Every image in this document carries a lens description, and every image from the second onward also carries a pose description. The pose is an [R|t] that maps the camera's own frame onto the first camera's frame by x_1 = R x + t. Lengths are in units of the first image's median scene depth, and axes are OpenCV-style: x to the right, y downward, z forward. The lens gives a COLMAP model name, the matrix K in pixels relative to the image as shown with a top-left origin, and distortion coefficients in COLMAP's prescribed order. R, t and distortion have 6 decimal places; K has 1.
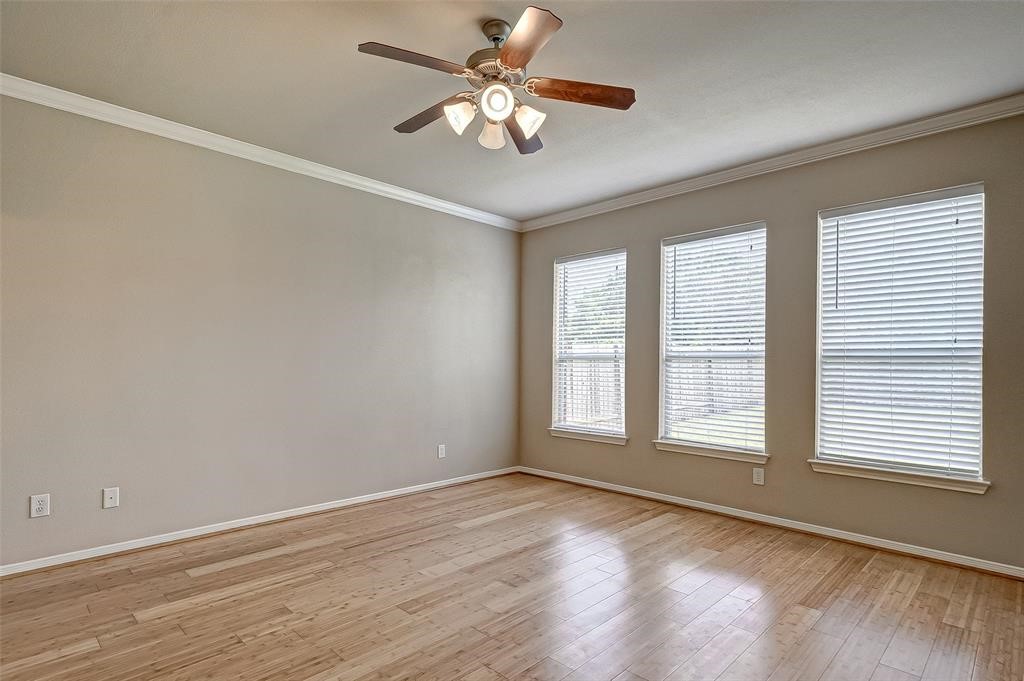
lens RADIAL K [[522.5, 0, 512.4], [0, 522.5, 338.6], [0, 0, 1]] dist [0.002804, 0.000265]
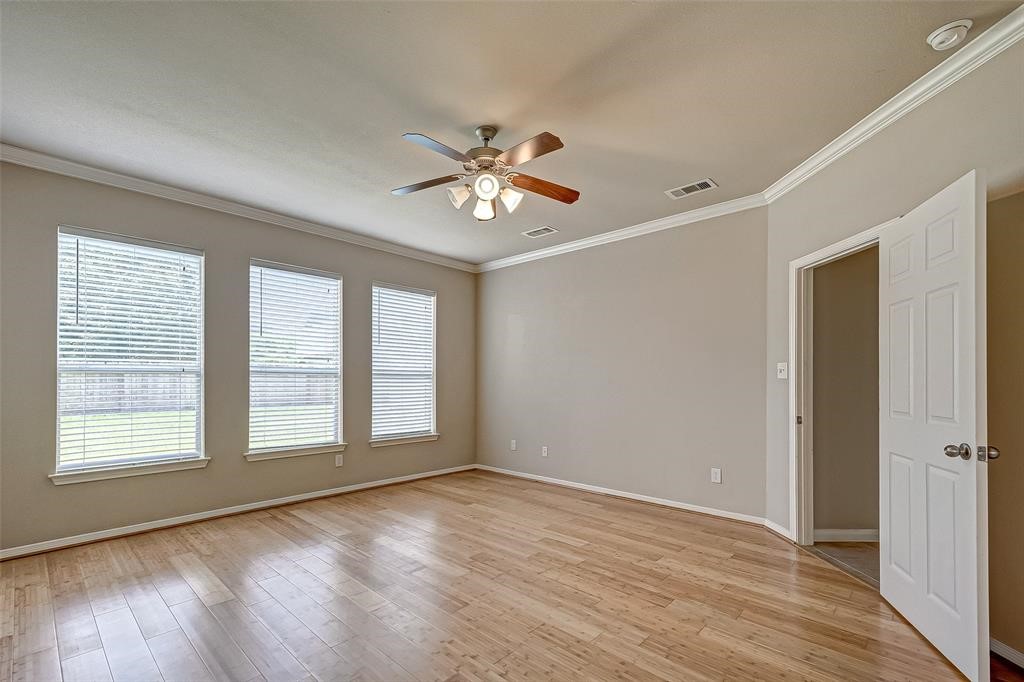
lens RADIAL K [[450.5, 0, 511.7], [0, 450.5, 347.8], [0, 0, 1]] dist [0.002249, 0.000250]
pose [[-0.035292, 0.065607, 0.997221, -0.898317], [-0.048234, 0.996568, -0.067271, 0.031848], [-0.998212, -0.050474, -0.032006, 0.728692]]
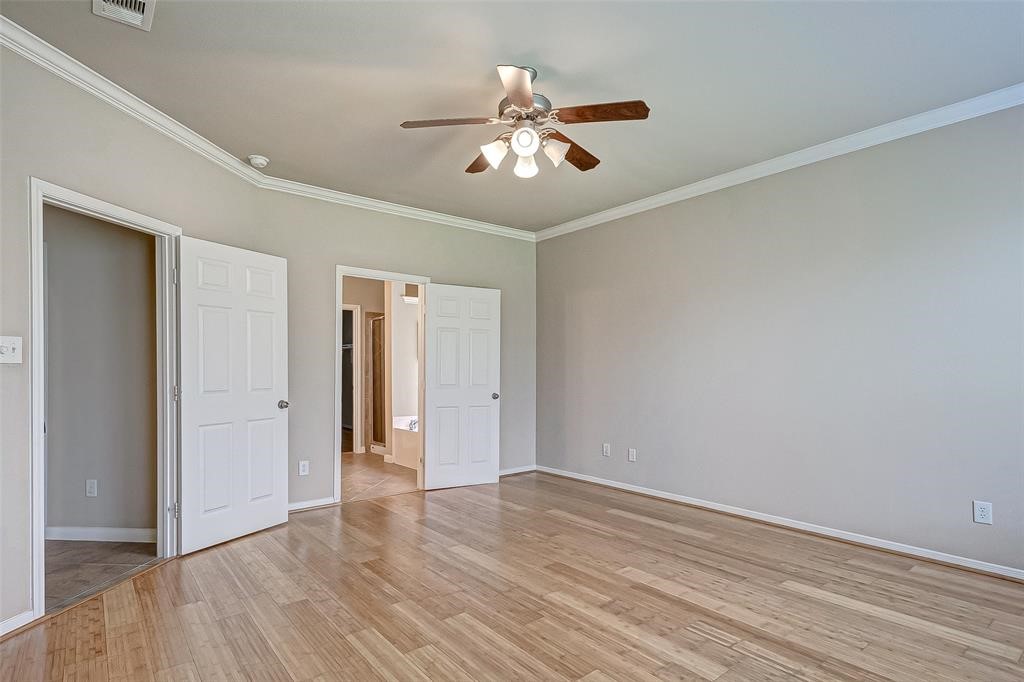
lens RADIAL K [[534.9, 0, 512.7], [0, 534.9, 370.9], [0, 0, 1]] dist [0.000785, 0.000037]
pose [[-0.114903, 0.002327, -0.993374, 0.820369], [0.046950, 0.998892, -0.003091, 0.043426], [0.992267, -0.046994, -0.114885, 0.825123]]
